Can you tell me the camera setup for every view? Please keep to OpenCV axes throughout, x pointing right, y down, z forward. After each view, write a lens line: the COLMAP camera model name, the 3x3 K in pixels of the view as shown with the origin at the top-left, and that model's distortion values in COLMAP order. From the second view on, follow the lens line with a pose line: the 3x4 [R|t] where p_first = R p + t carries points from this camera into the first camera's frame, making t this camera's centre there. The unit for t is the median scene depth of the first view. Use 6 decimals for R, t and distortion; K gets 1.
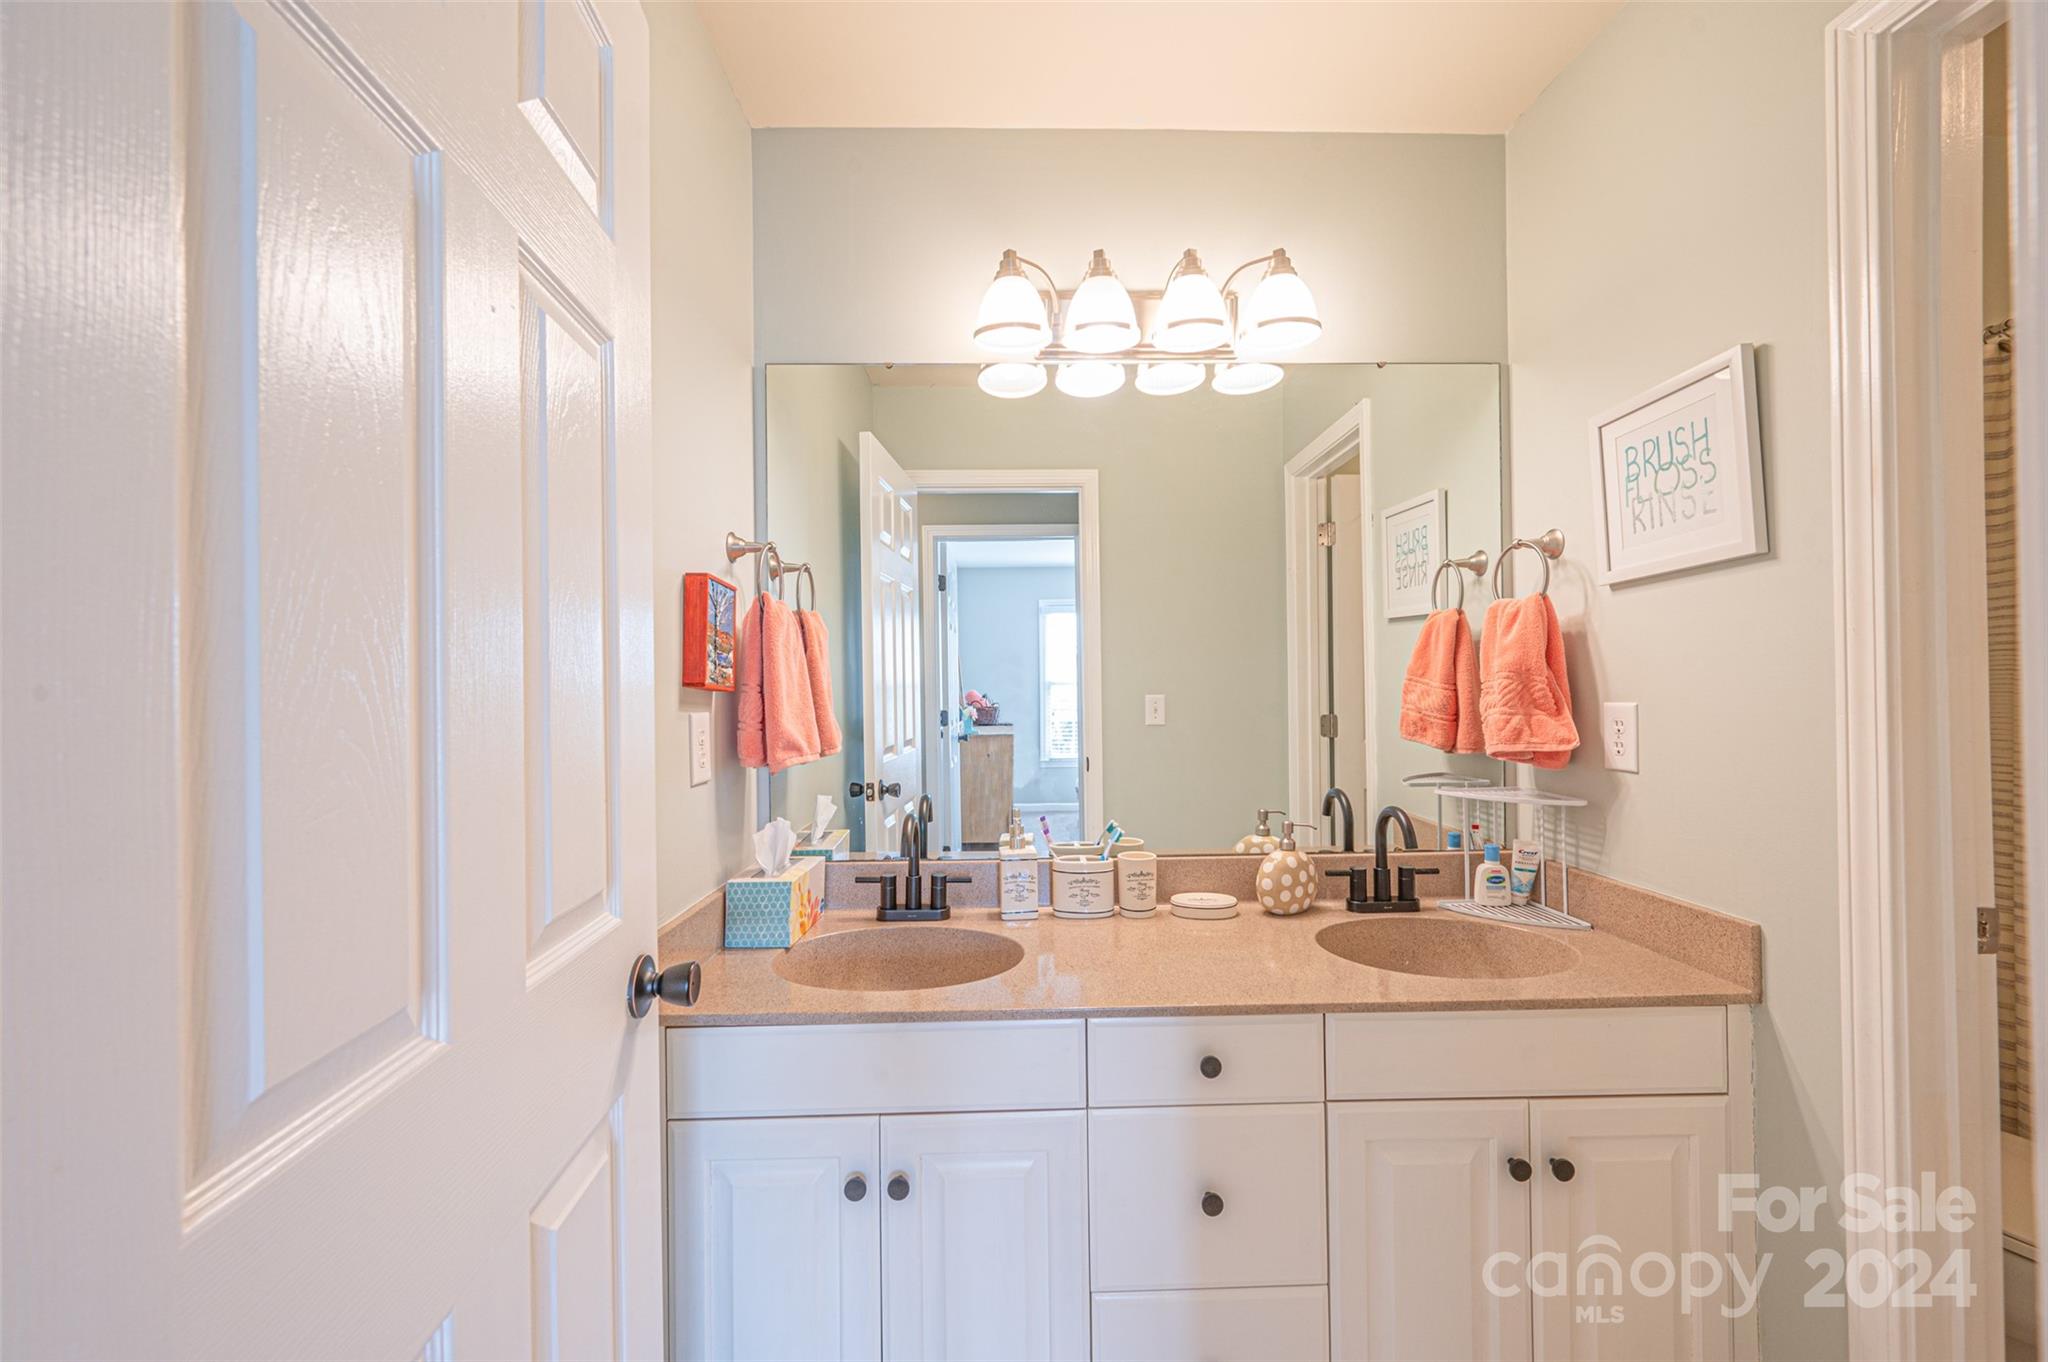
lens RADIAL K [[847.0, 0, 1024.0], [0, 847.0, 681.0], [0, 0, 1]] dist [0.000790, 0.000090]
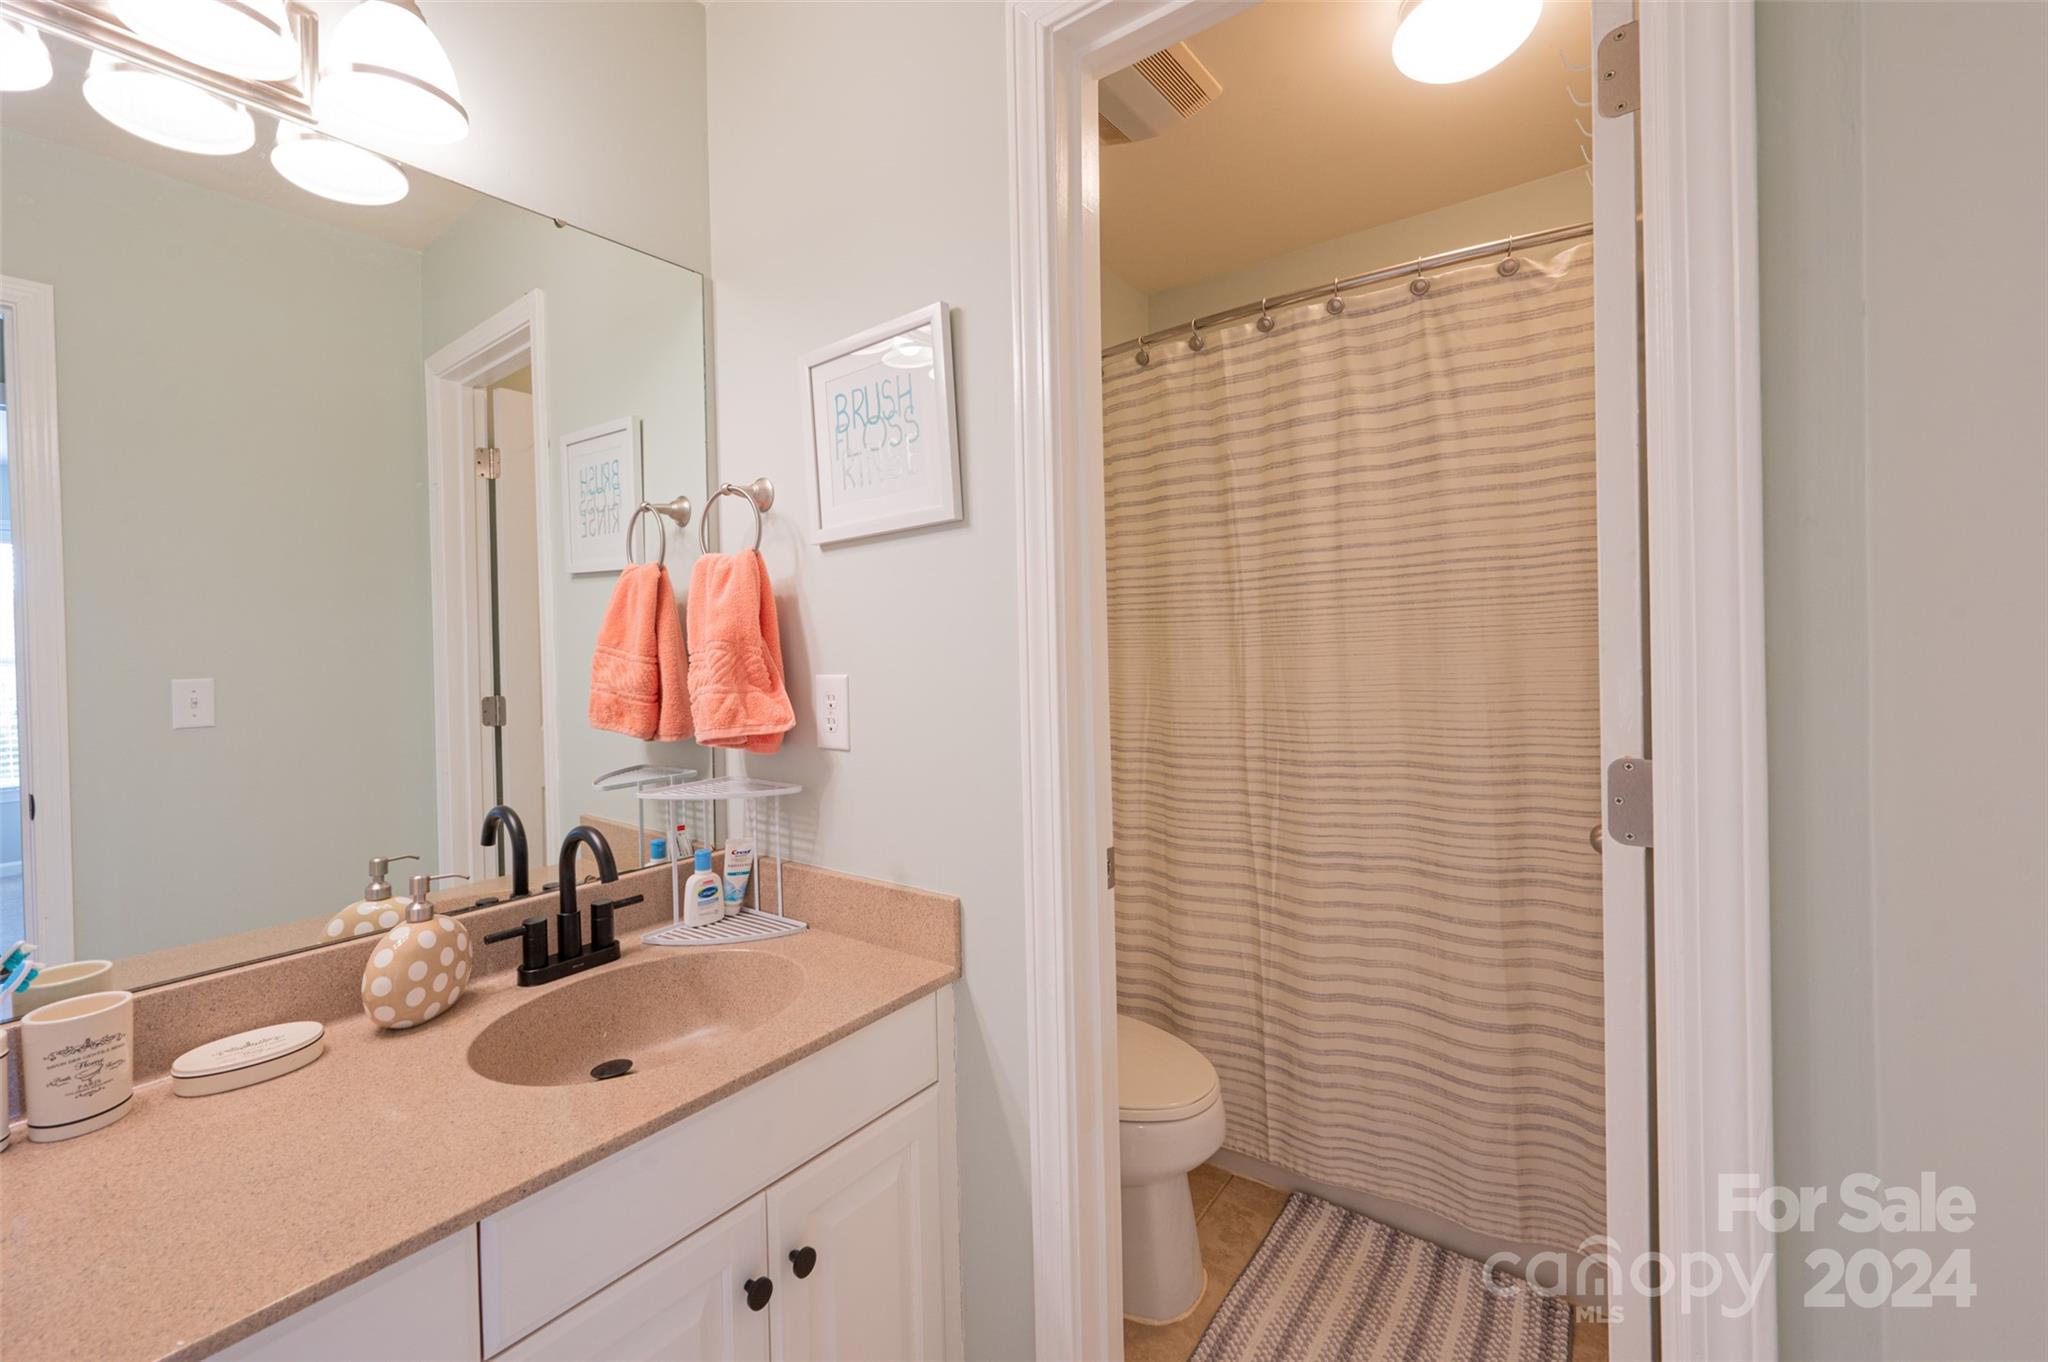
lens RADIAL K [[841.1, 0, 954.0], [0, 841.1, 650.1], [0, 0, 1]] dist [0.000859, 0.000225]
pose [[0.667645, -0.009306, 0.744421, 0.108557], [0.009416, 0.999947, 0.004056, -0.003159], [-0.744420, 0.004302, 0.667698, 0.273284]]
